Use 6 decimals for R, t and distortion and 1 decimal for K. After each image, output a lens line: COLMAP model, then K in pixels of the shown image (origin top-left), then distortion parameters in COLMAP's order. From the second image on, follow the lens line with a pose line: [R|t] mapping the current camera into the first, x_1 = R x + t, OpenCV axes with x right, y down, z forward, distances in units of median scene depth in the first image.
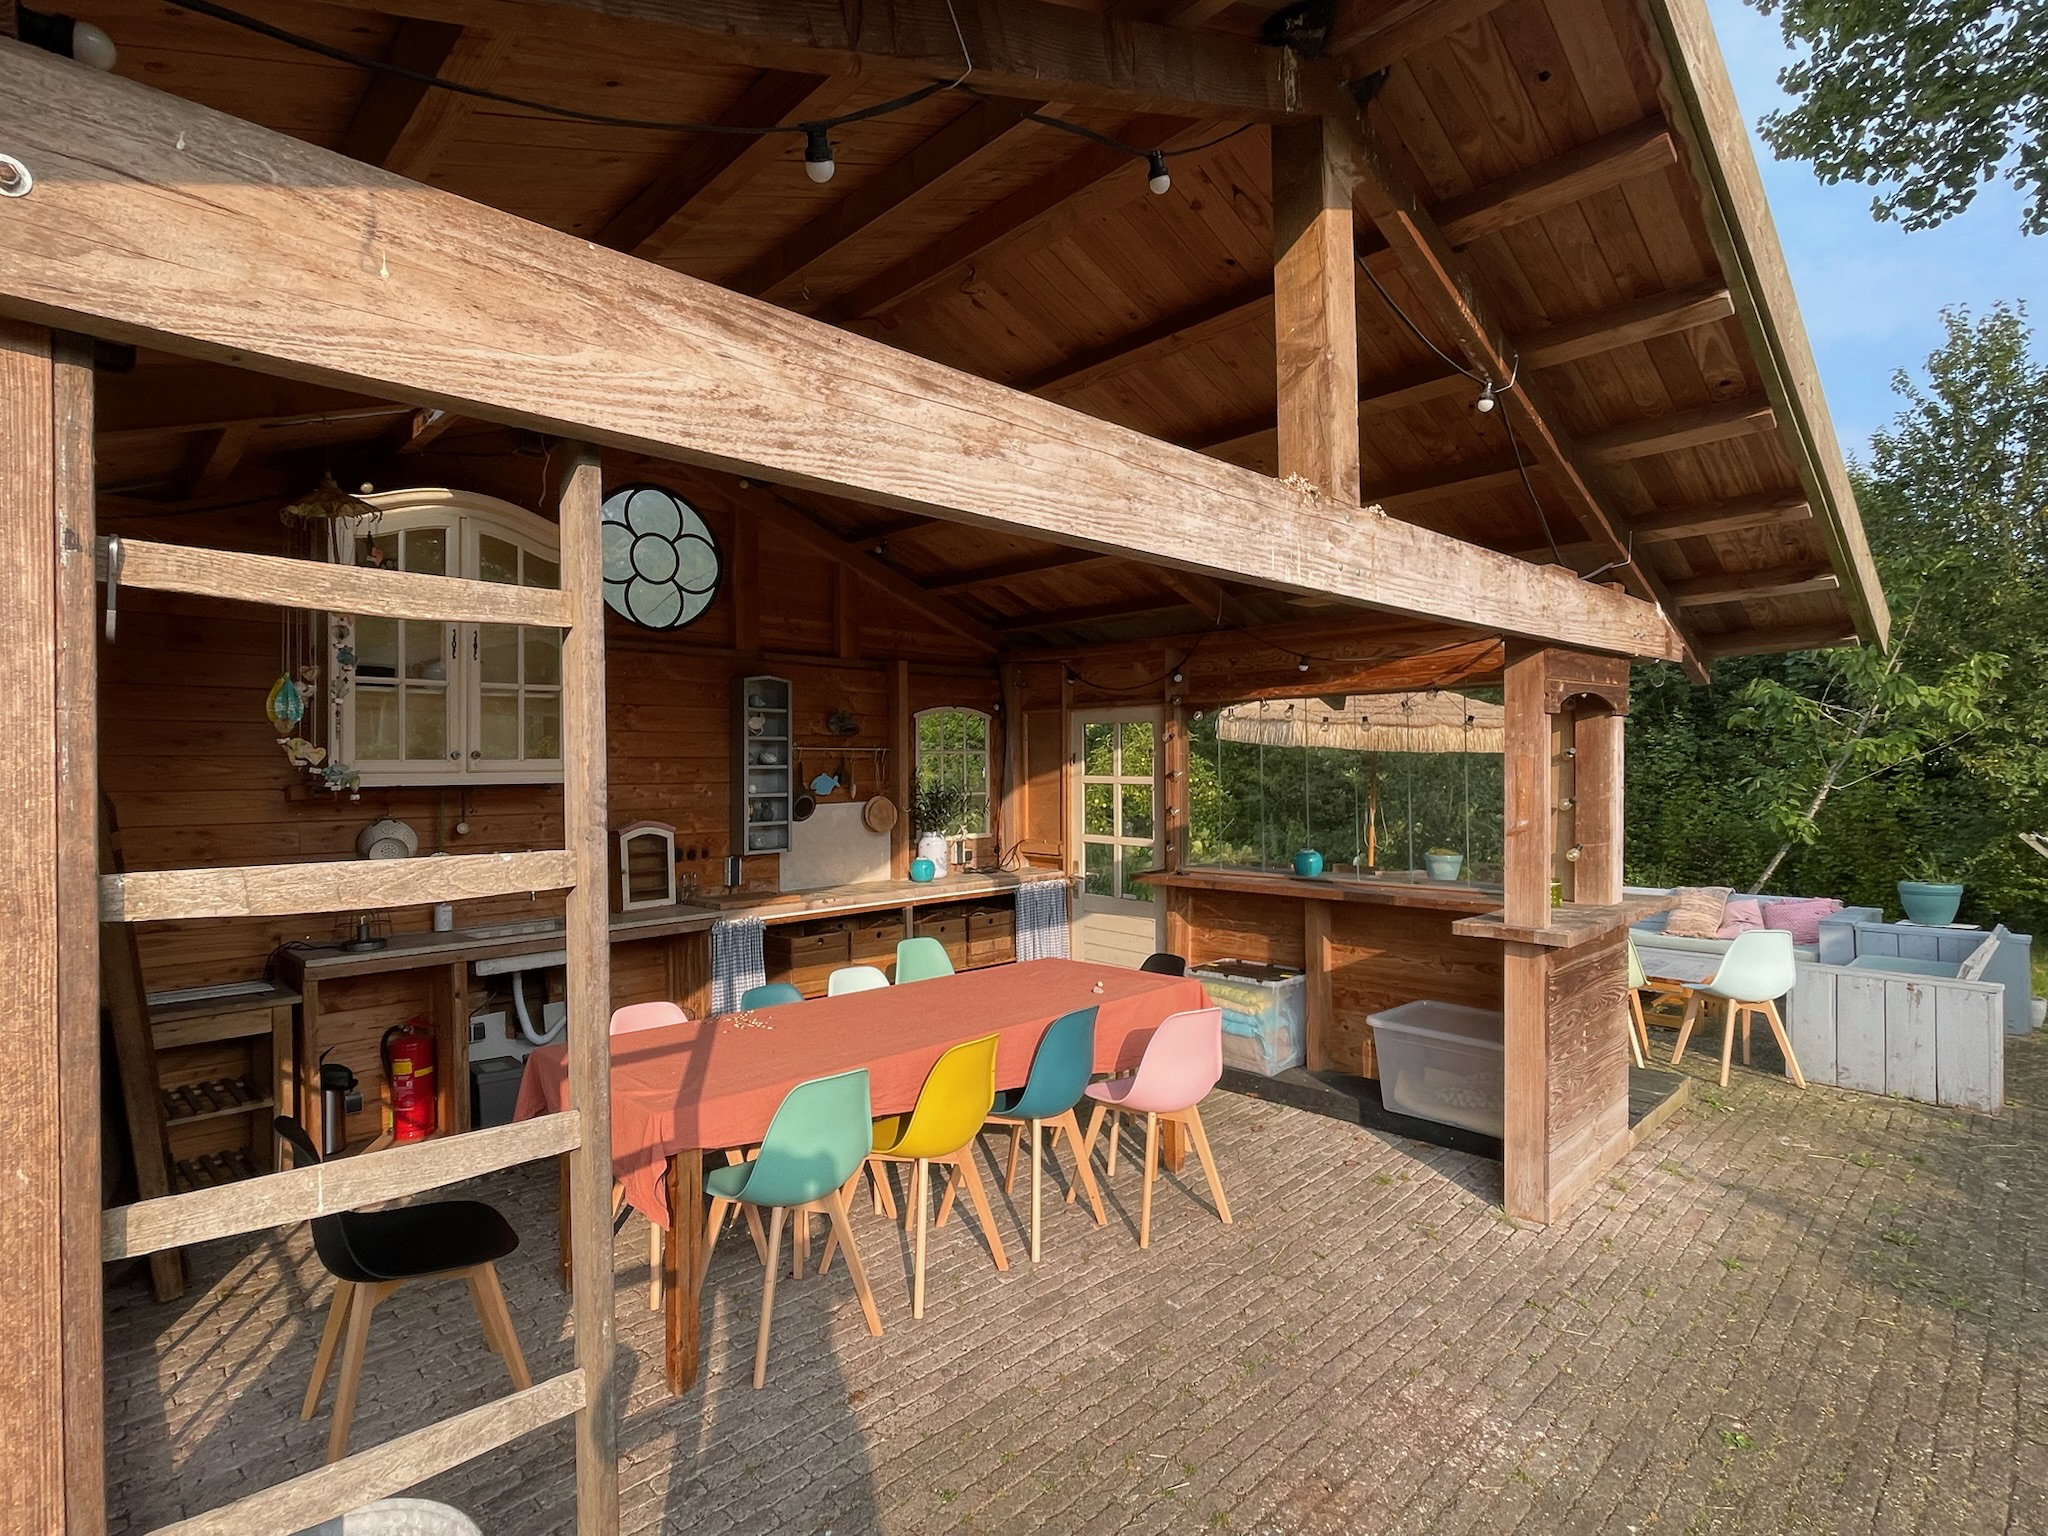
lens RADIAL K [[1027.1, 0, 1024.0], [0, 1027.1, 768.0], [0, 0, 1]] dist [-0.002787, 0.000588]
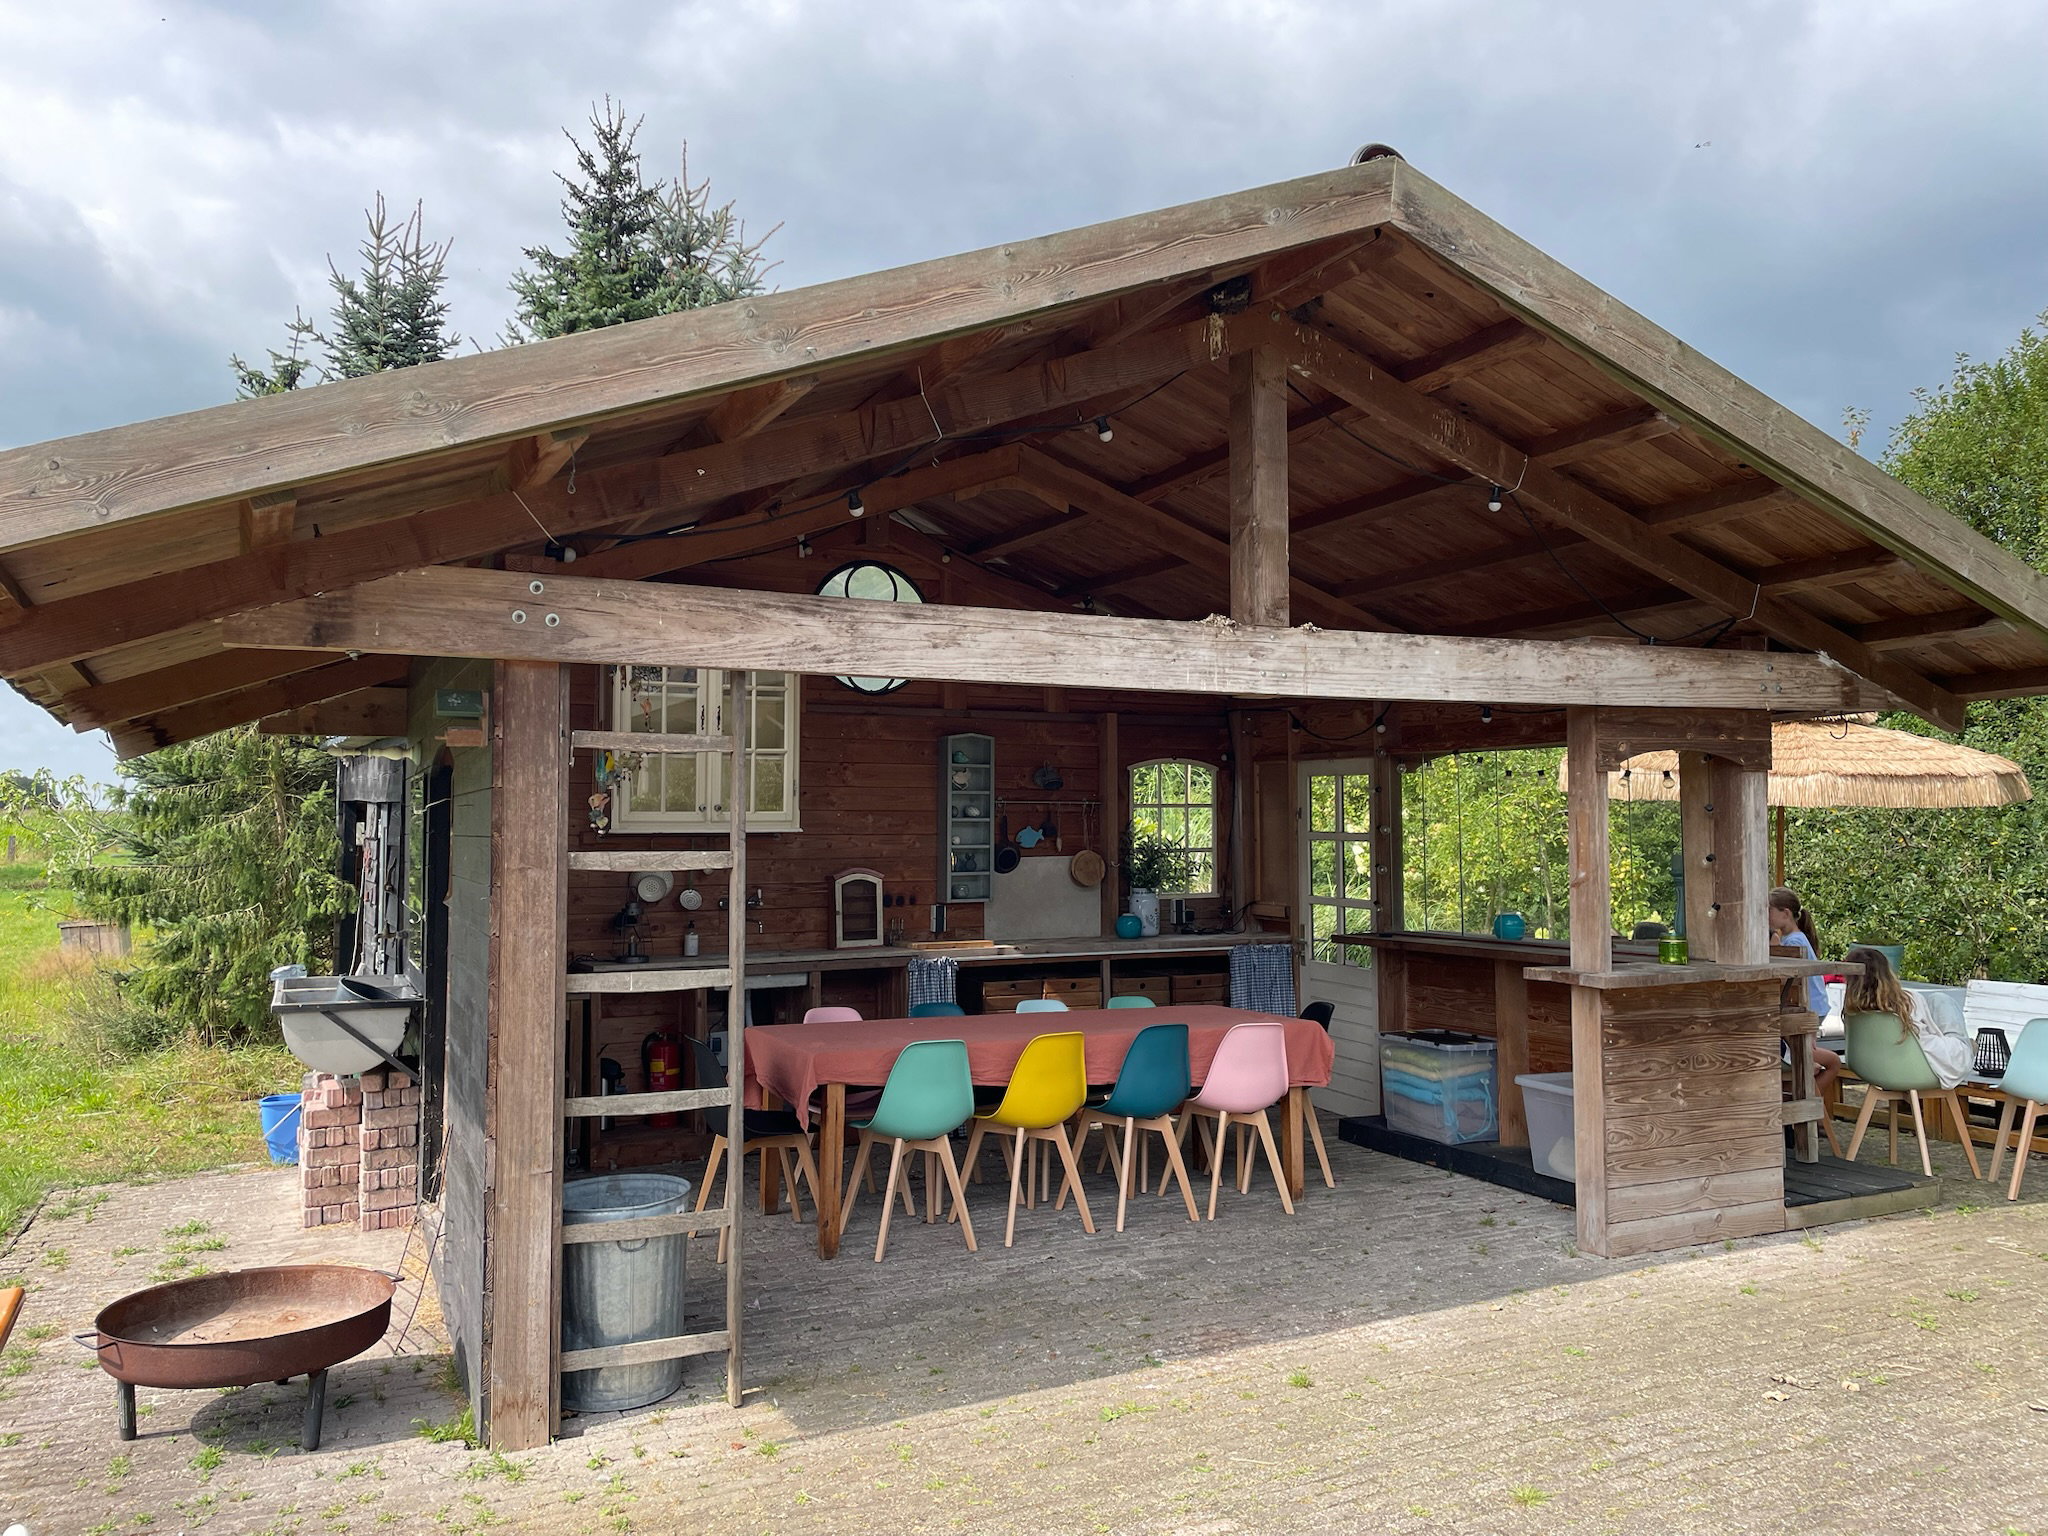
lens RADIAL K [[1524.0, 0, 1024.0], [0, 1524.0, 768.0], [0, 0, 1]] dist [0.104599, -0.002656]
pose [[0.951512, -0.005709, -0.307560, 0.430110], [-0.006322, 0.999254, -0.038110, 0.007762], [0.307548, 0.038206, 0.950765, -0.714215]]
